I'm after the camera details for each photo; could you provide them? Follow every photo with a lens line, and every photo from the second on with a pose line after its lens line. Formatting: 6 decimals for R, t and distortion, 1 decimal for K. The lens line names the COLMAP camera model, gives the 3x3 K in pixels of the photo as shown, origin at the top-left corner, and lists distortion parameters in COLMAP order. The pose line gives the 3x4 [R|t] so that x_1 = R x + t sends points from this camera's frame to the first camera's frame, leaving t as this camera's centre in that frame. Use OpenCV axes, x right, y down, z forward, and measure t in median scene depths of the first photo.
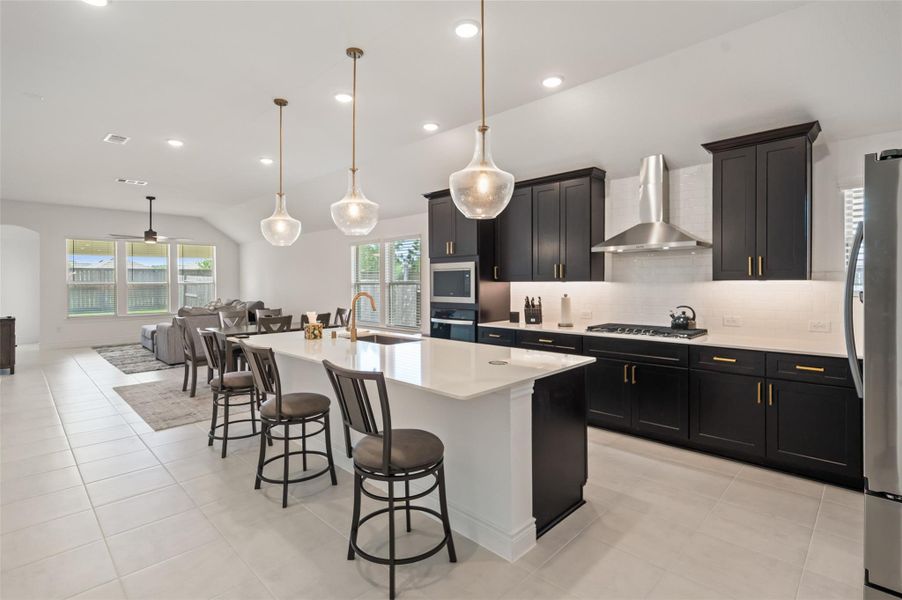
lens RADIAL K [[432.5, 0, 457.9], [0, 432.5, 284.0], [0, 0, 1]] dist [0.004875, 0.000086]
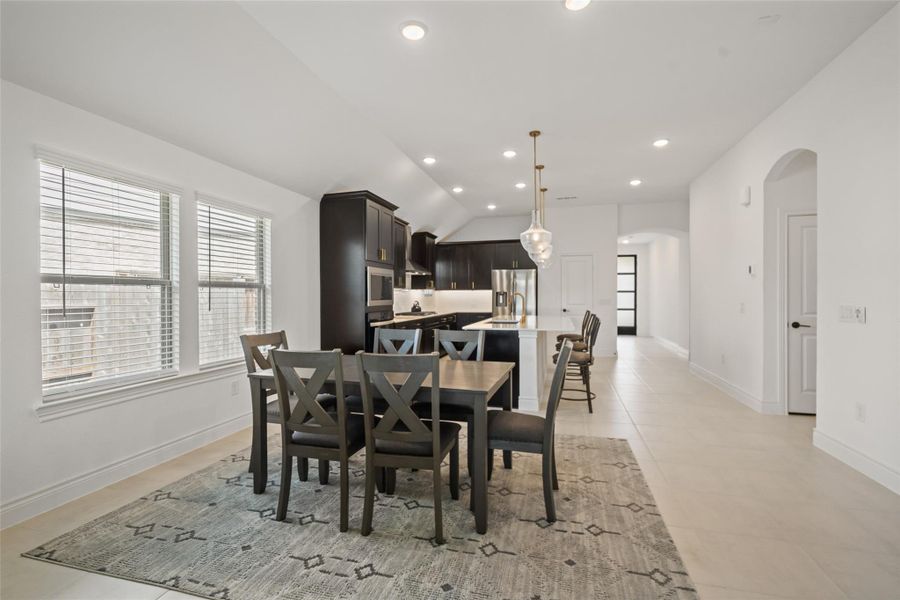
lens RADIAL K [[412.5, 0, 453.5], [0, 412.5, 298.4], [0, 0, 1]] dist [-0.002515, -0.000944]
pose [[-0.491302, 0.002303, 0.870986, -1.220652], [0.010889, 0.999935, 0.003498, 0.029576], [-0.870921, 0.011203, -0.491295, 1.664229]]
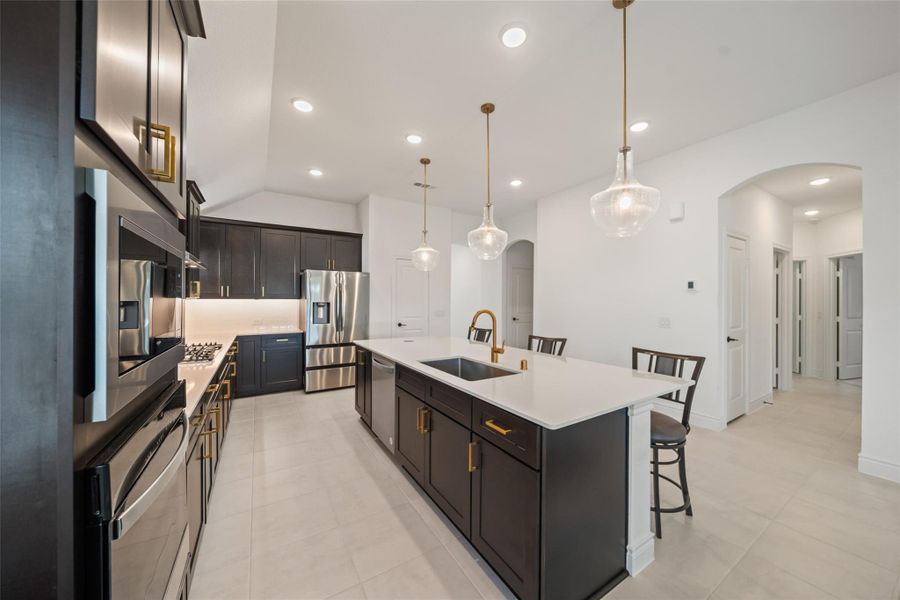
lens RADIAL K [[313.9, 0, 453.9], [0, 313.9, 298.4], [0, 0, 1]] dist [-0.001003, -0.000066]
pose [[-0.973242, 0.006812, 0.229683, -0.252269], [0.006283, 0.999976, -0.003035, -0.000587], [-0.229698, -0.001511, -0.973261, 1.396947]]
